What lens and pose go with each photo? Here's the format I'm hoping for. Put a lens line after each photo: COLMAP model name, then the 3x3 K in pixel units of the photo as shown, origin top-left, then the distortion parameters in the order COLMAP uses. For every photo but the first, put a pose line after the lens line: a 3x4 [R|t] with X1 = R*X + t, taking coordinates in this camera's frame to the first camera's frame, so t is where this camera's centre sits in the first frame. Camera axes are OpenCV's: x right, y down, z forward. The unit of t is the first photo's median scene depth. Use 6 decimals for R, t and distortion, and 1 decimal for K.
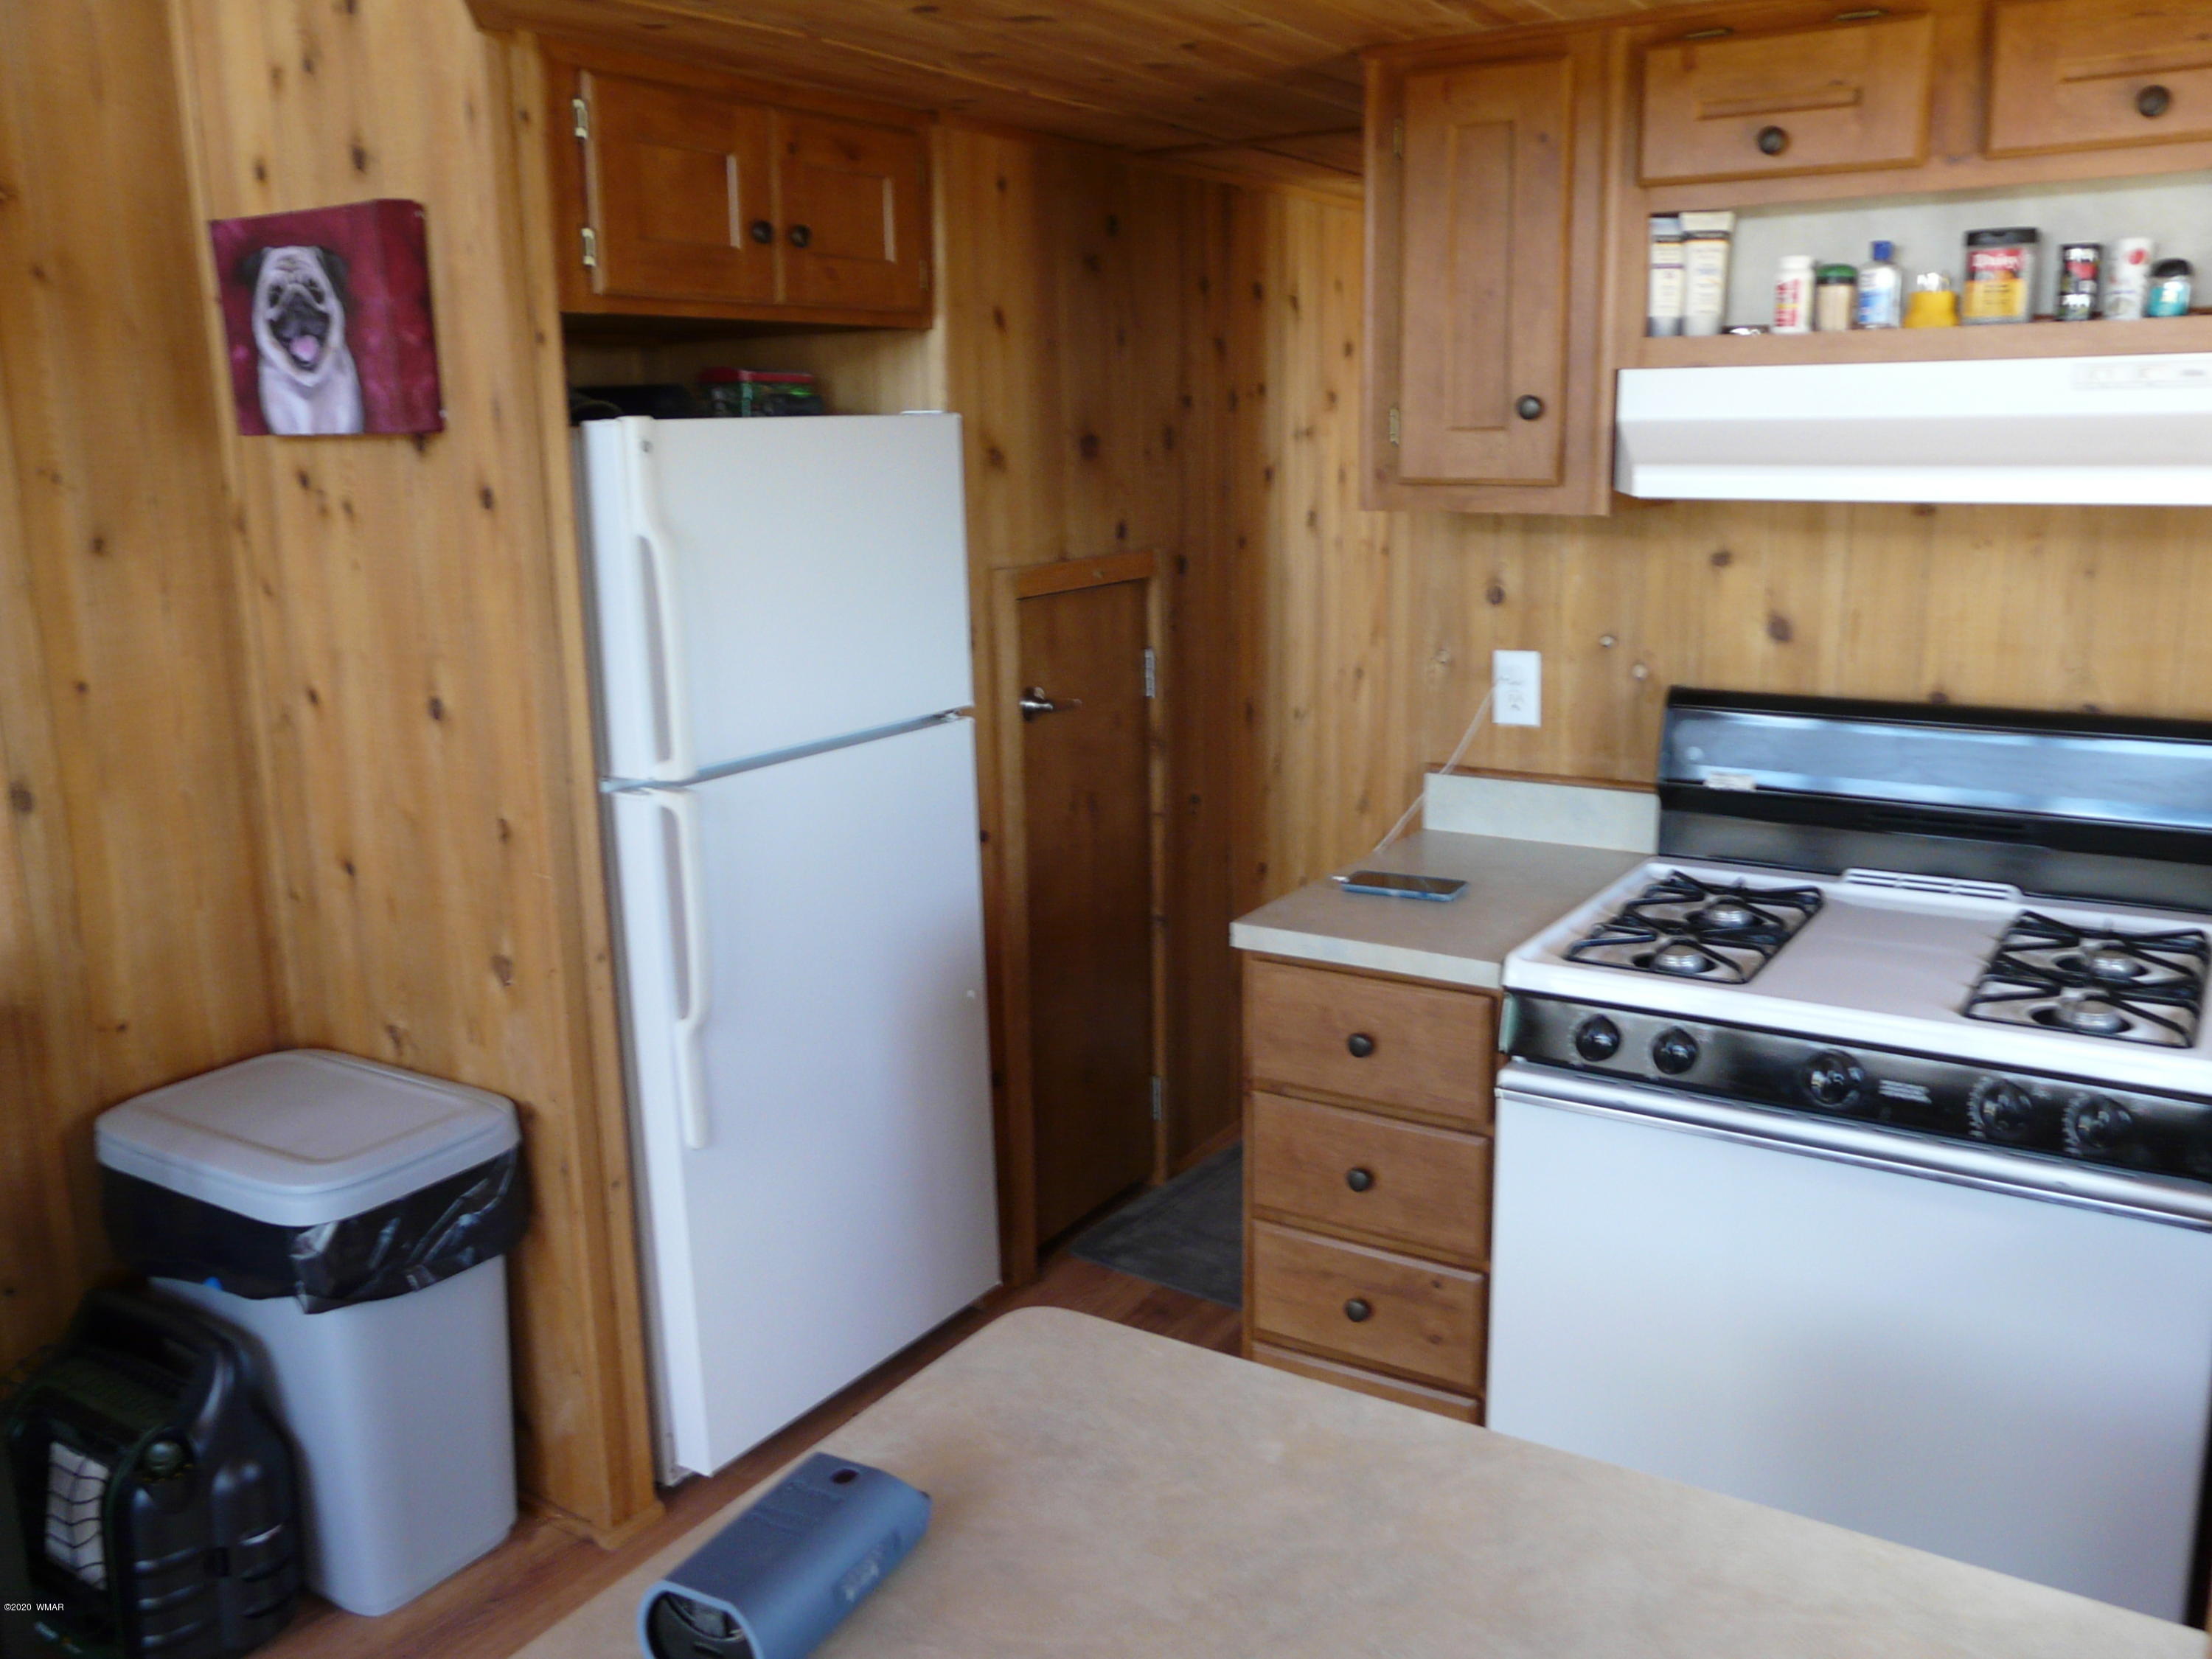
lens RADIAL K [[1831.2, 0, 1107.5], [0, 1831.2, 826.1], [0, 0, 1]] dist [-0.090634, 0.124853]
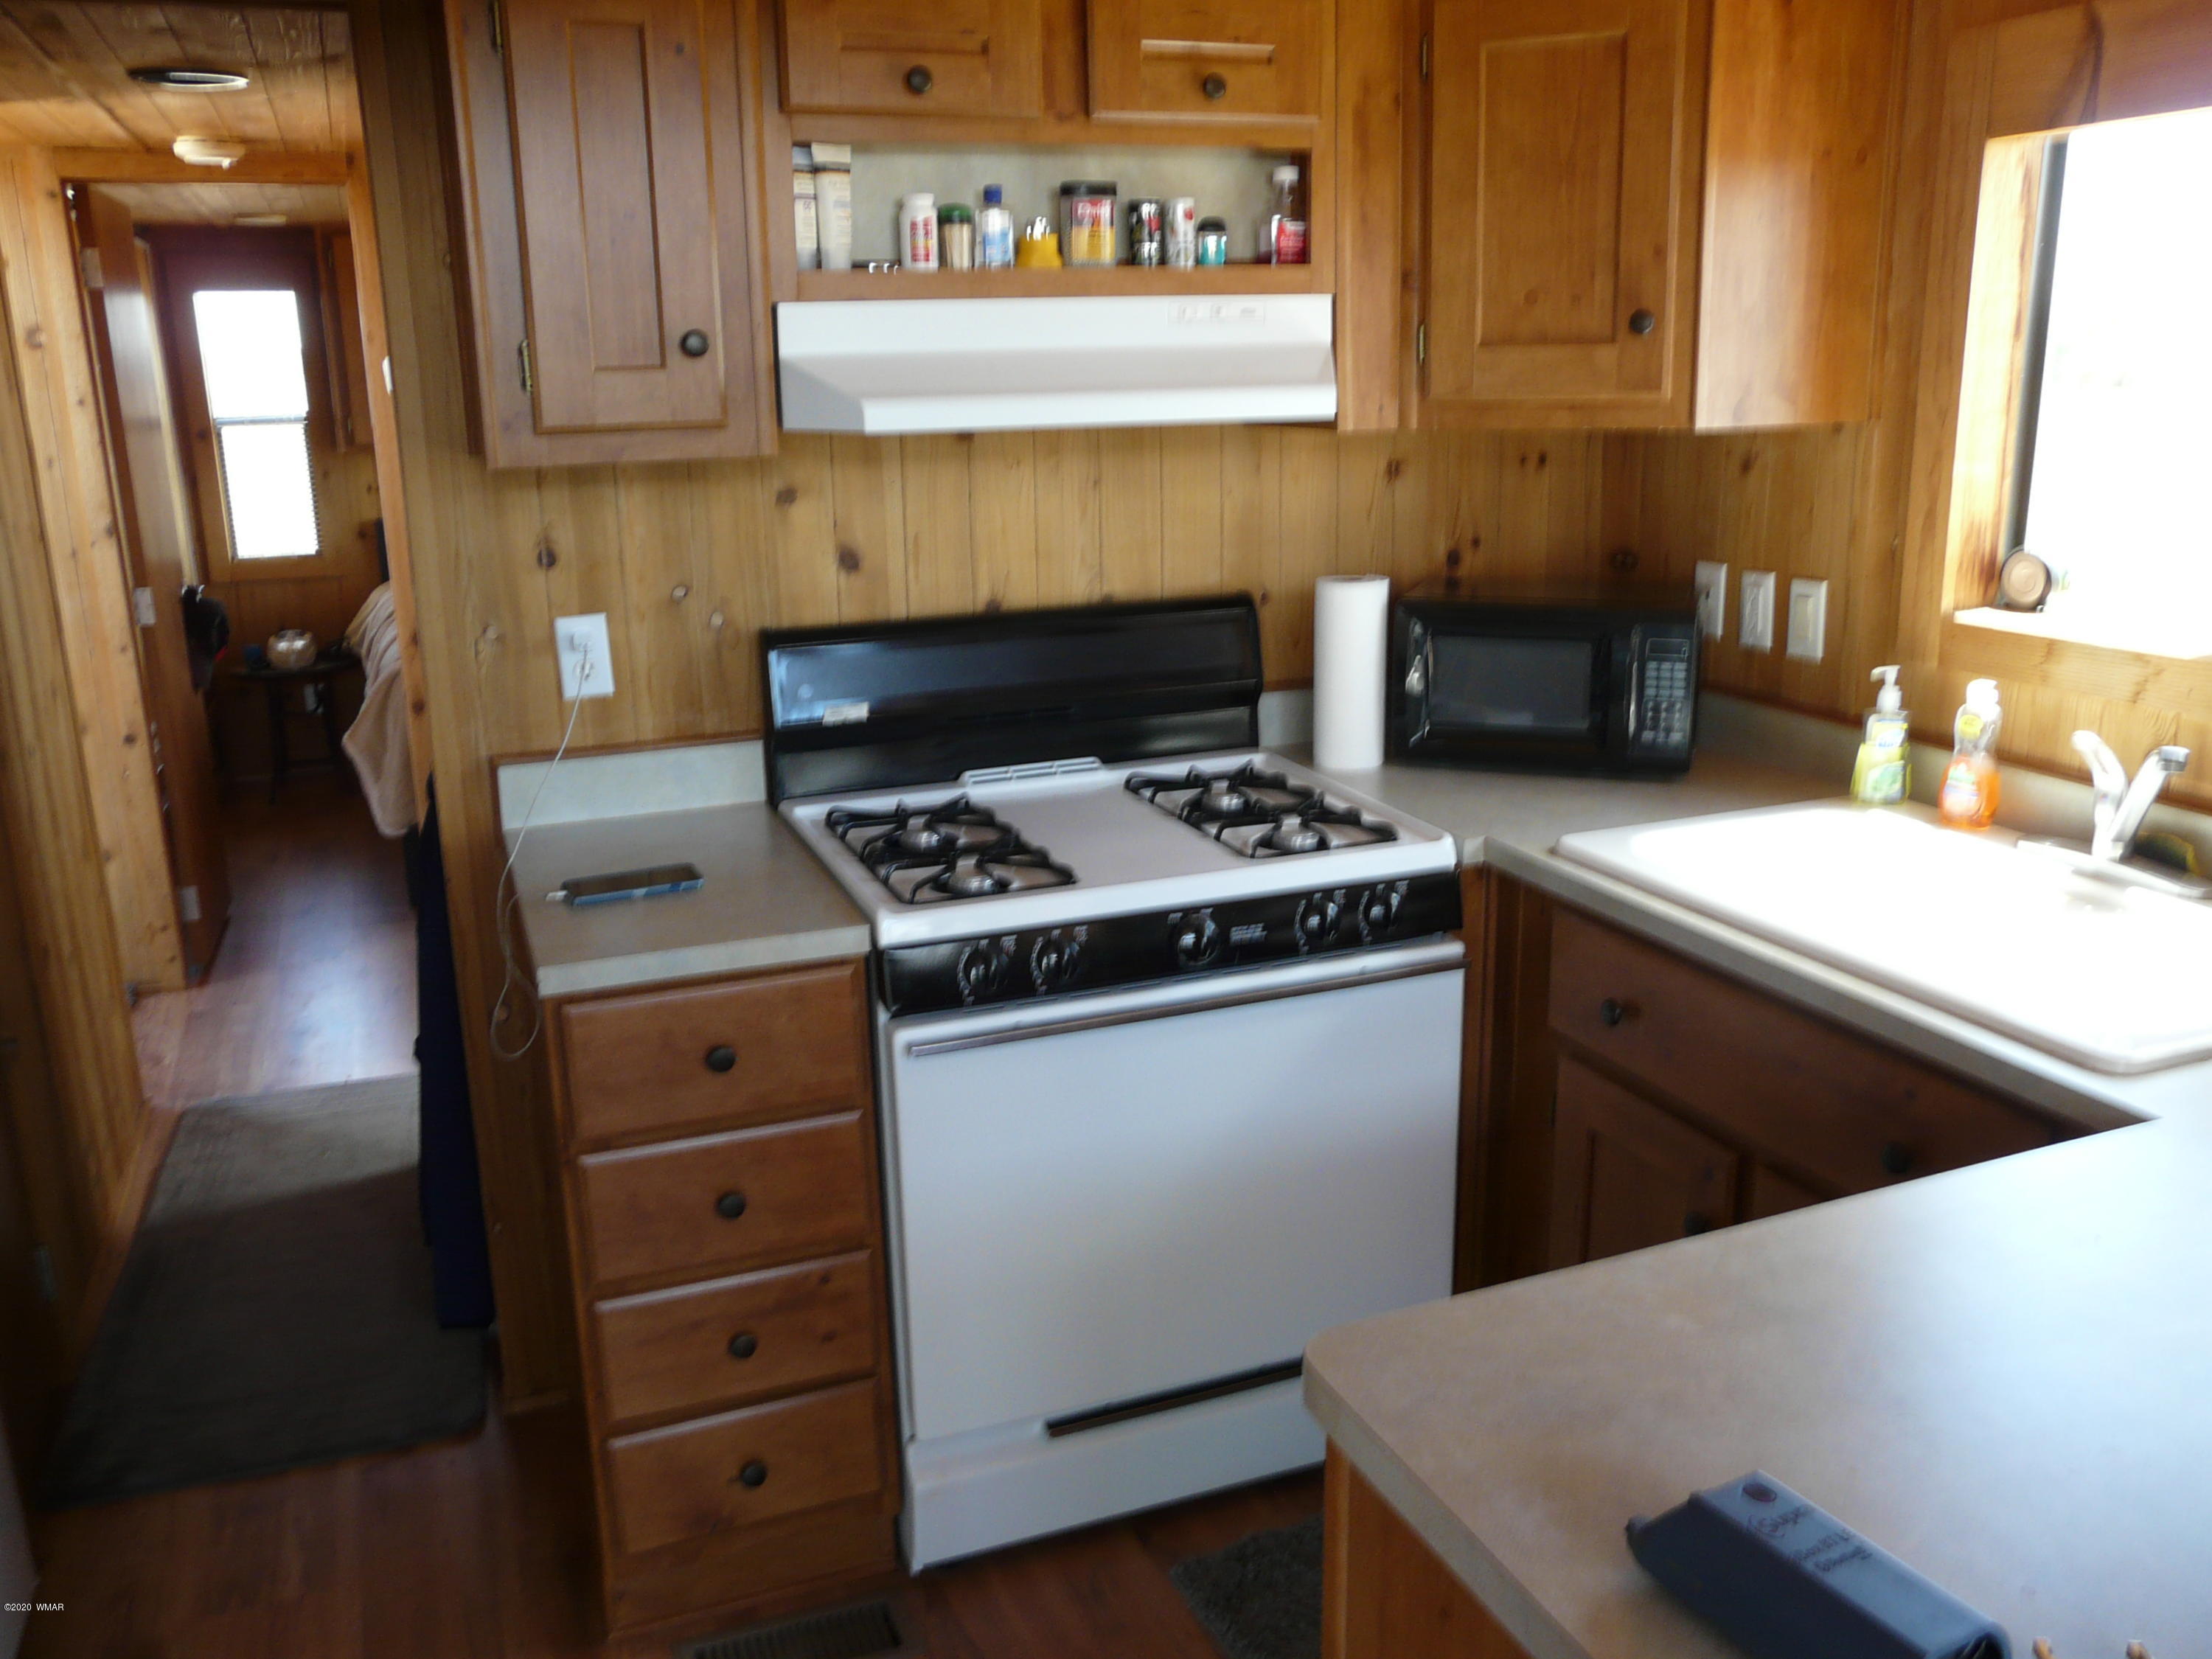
lens RADIAL K [[1831.2, 0, 1107.5], [0, 1831.2, 826.1], [0, 0, 1]] dist [-0.090634, 0.124853]
pose [[0.578349, -0.204122, 0.789840, -0.430188], [0.184796, 0.975804, 0.116867, -0.060413], [-0.794583, 0.078369, 0.602076, 0.298374]]
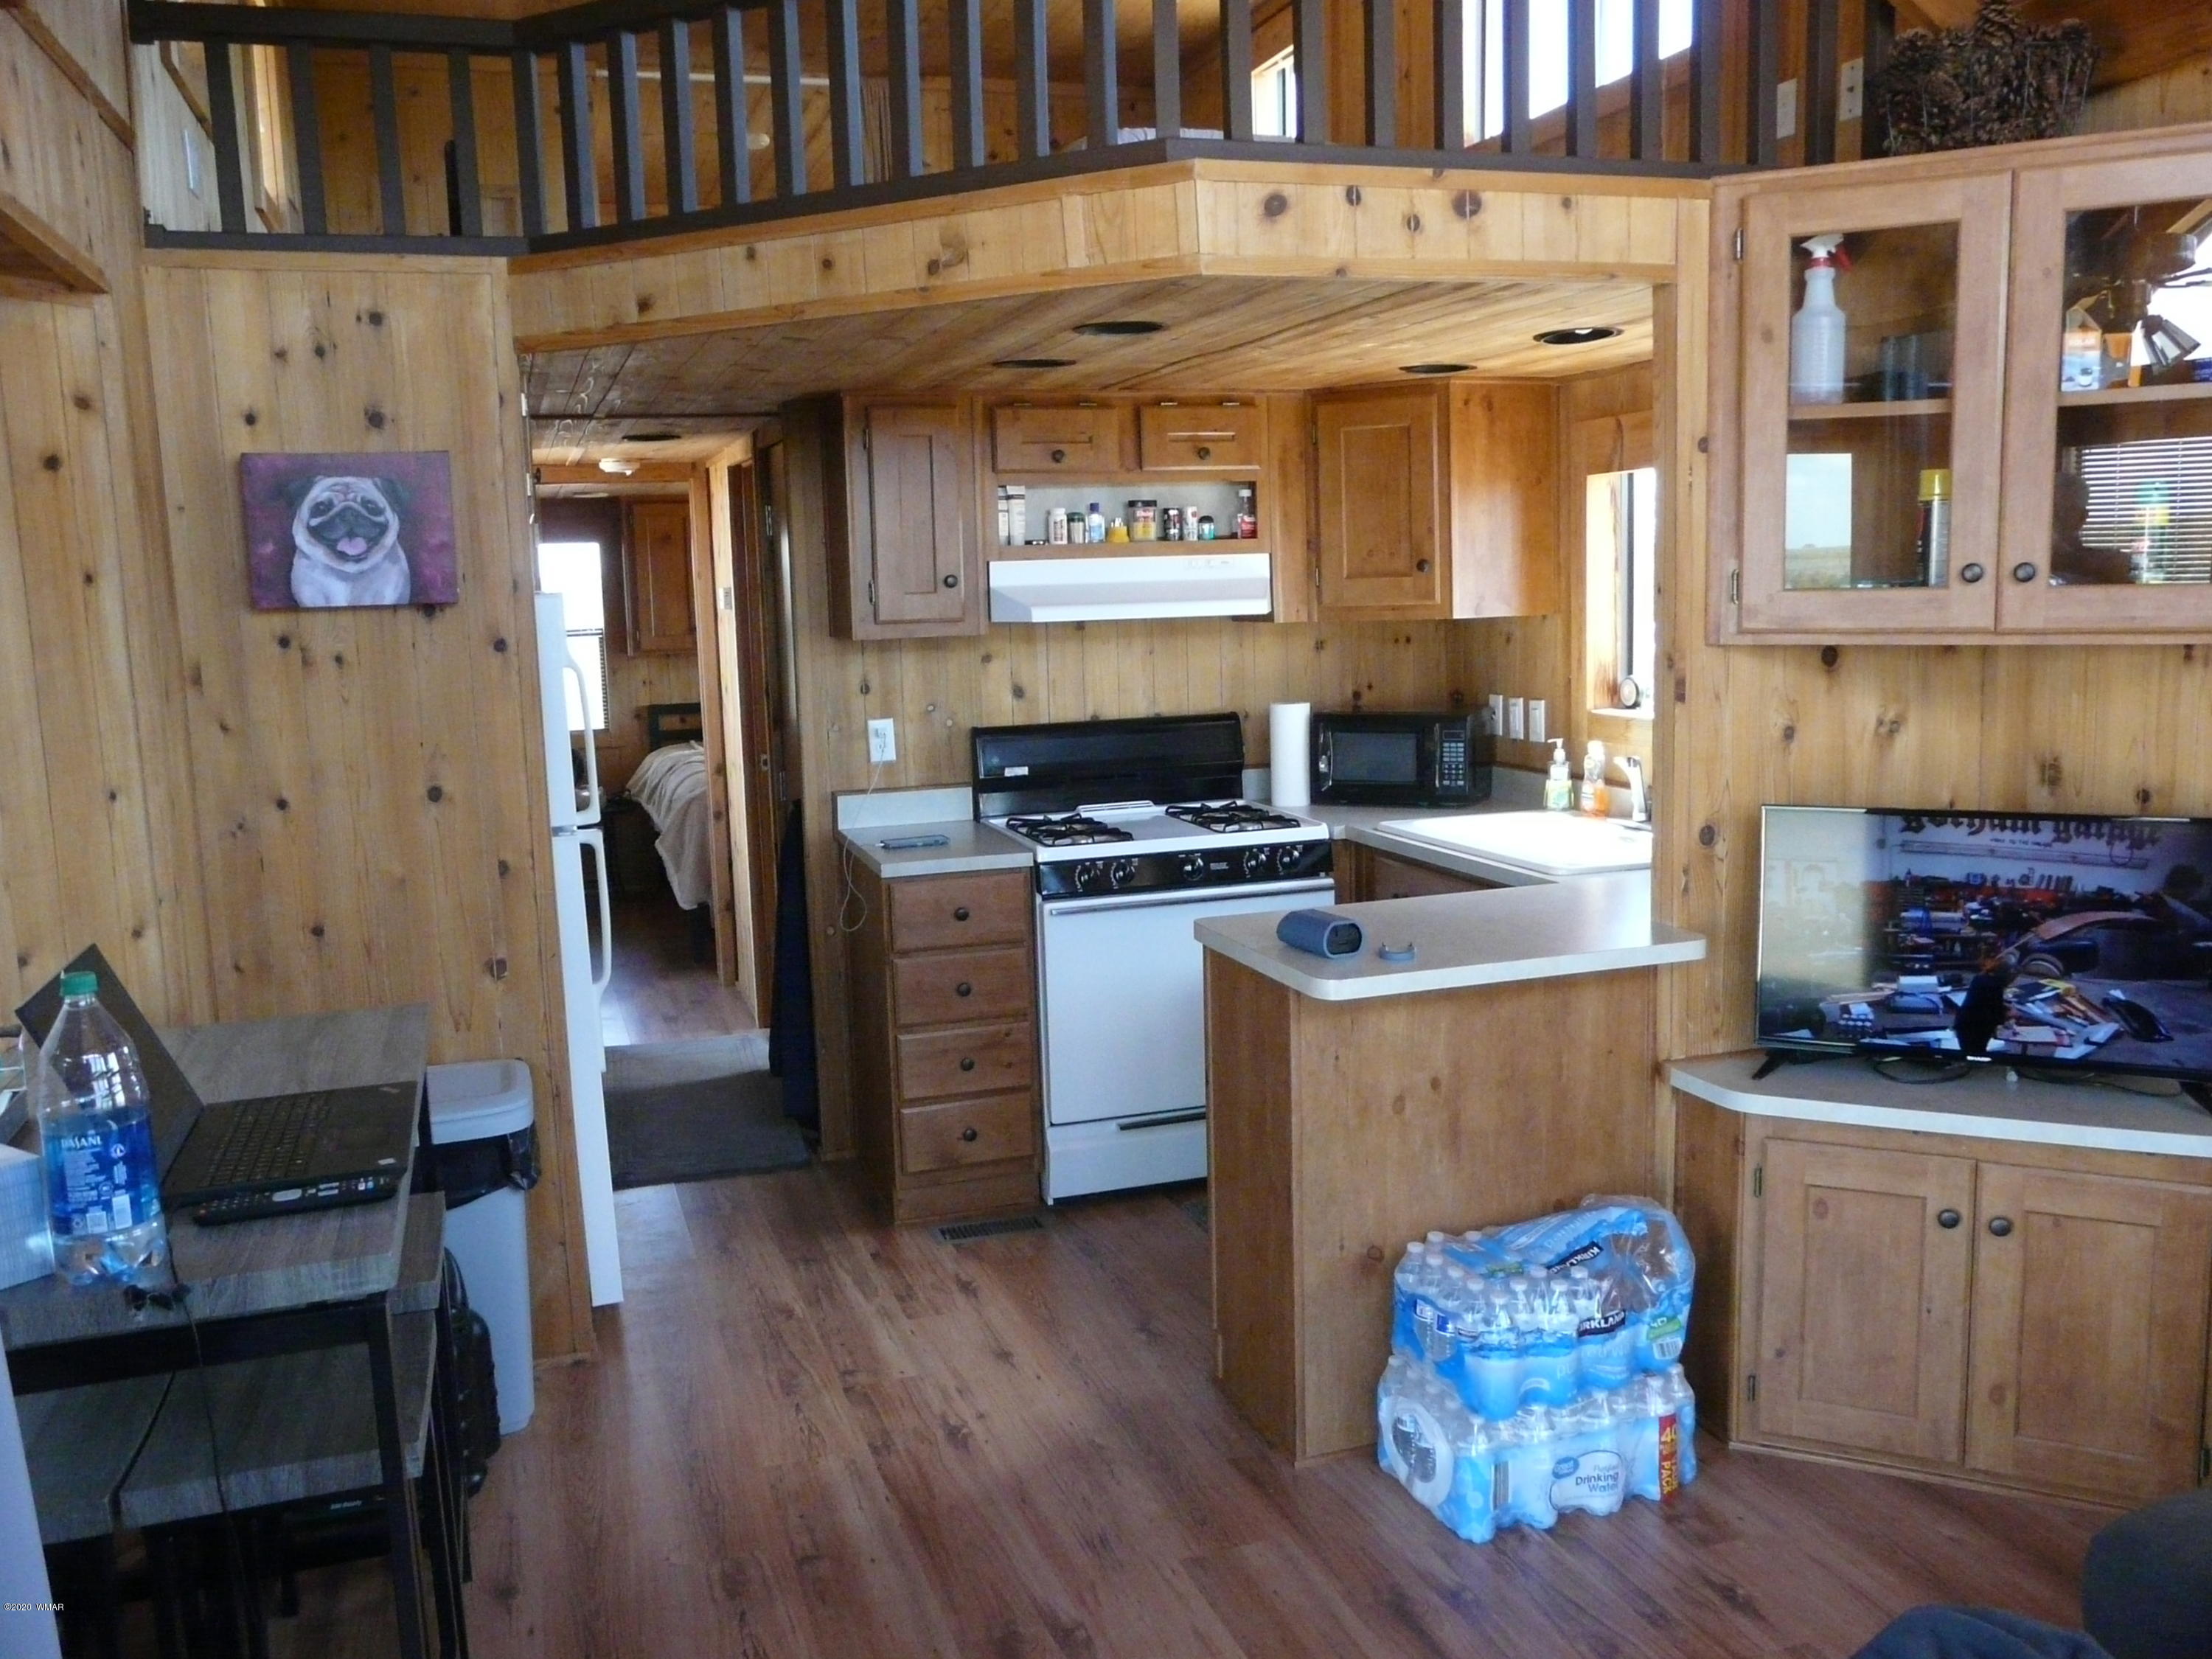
lens RADIAL K [[1831.2, 0, 1107.5], [0, 1831.2, 826.1], [0, 0, 1]] dist [-0.090634, 0.124853]
pose [[0.627289, -0.109477, 0.771054, -1.199957], [0.186300, 0.982419, -0.012077, 0.080451], [-0.756175, 0.151223, 0.636656, -0.325524]]
